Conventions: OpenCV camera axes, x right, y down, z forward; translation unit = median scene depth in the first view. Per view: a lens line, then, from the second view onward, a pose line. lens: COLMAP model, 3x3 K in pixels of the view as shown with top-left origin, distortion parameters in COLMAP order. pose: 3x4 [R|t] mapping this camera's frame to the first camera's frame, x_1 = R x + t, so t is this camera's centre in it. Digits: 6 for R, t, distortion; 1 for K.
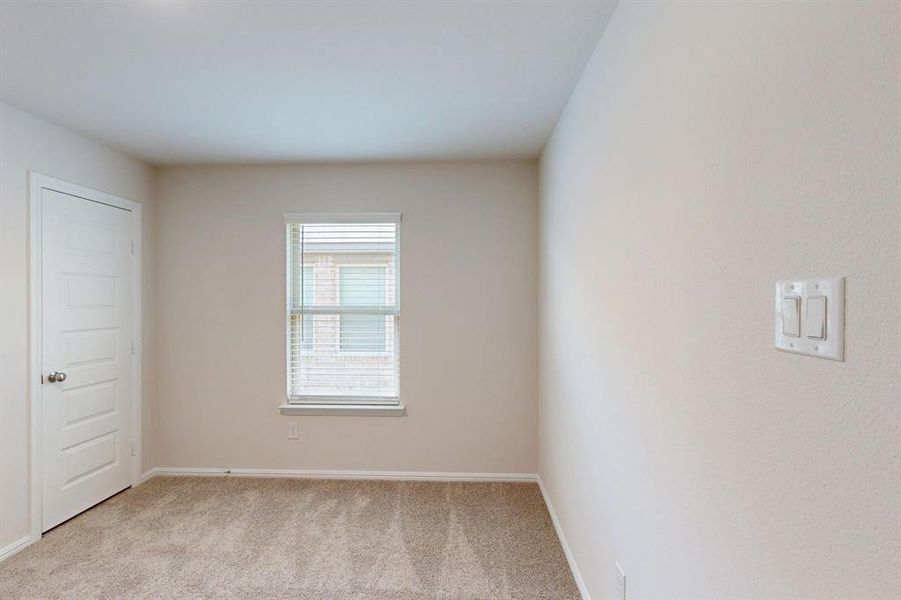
lens RADIAL K [[476.8, 0, 447.0], [0, 476.8, 301.7], [0, 0, 1]] dist [0.003045, 0.000470]
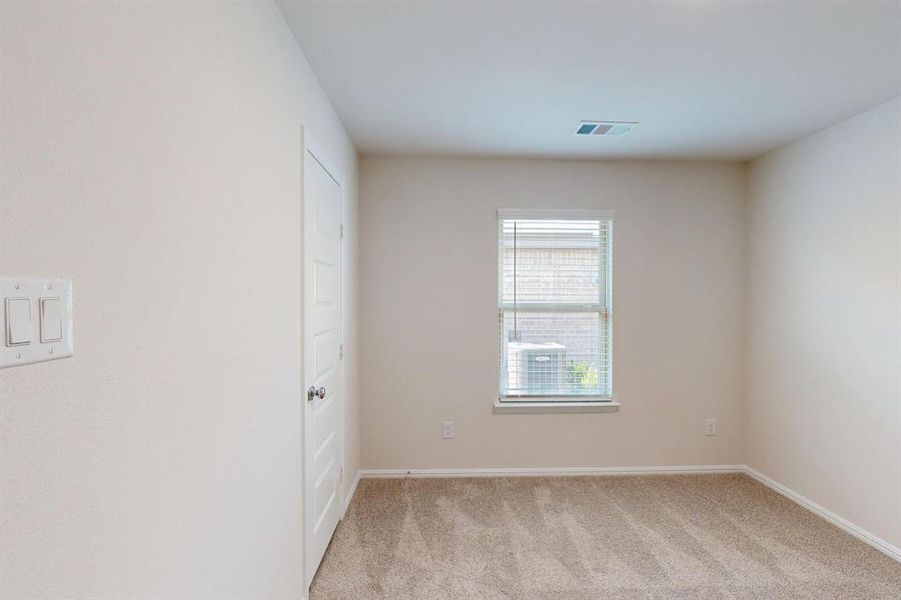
lens RADIAL K [[477.9, 0, 453.9], [0, 477.9, 303.9], [0, 0, 1]] dist [-0.005669, 0.000282]
pose [[0.996023, 0.001568, 0.089081, -0.512198], [-0.002645, 0.999925, 0.011969, -0.000886], [-0.089056, -0.012157, 0.995952, 0.026025]]
